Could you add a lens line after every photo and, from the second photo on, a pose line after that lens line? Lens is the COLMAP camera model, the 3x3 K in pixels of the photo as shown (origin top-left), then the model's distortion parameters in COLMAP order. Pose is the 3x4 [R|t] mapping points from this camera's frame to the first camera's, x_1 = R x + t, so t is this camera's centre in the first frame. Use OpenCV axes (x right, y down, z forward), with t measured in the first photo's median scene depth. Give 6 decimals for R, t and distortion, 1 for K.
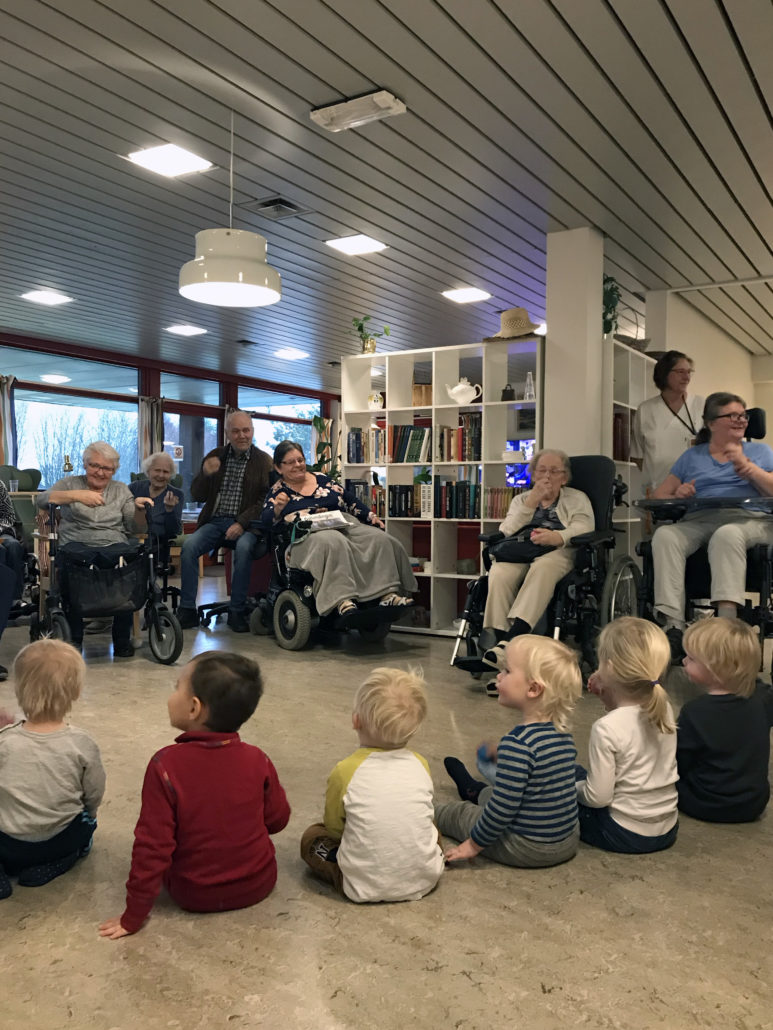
lens RADIAL K [[858.0, 0, 386.5], [0, 858.0, 515.0], [0, 0, 1]] dist [0.047730, -0.002713]
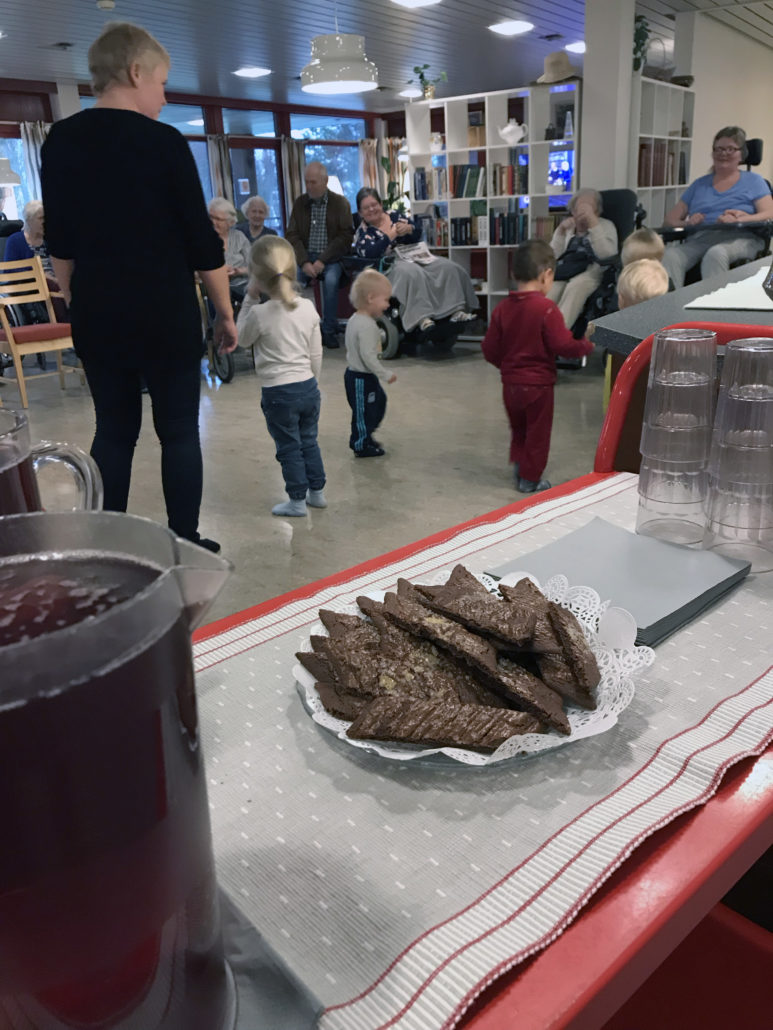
lens RADIAL K [[843.0, 0, 386.5], [0, 843.0, 515.0], [0, 0, 1]] dist [-0.001550, -0.004519]
pose [[0.997407, -0.047426, -0.054129, -0.044861], [0.062698, 0.941876, 0.330058, -0.040490], [0.035329, -0.332596, 0.942407, -0.269357]]
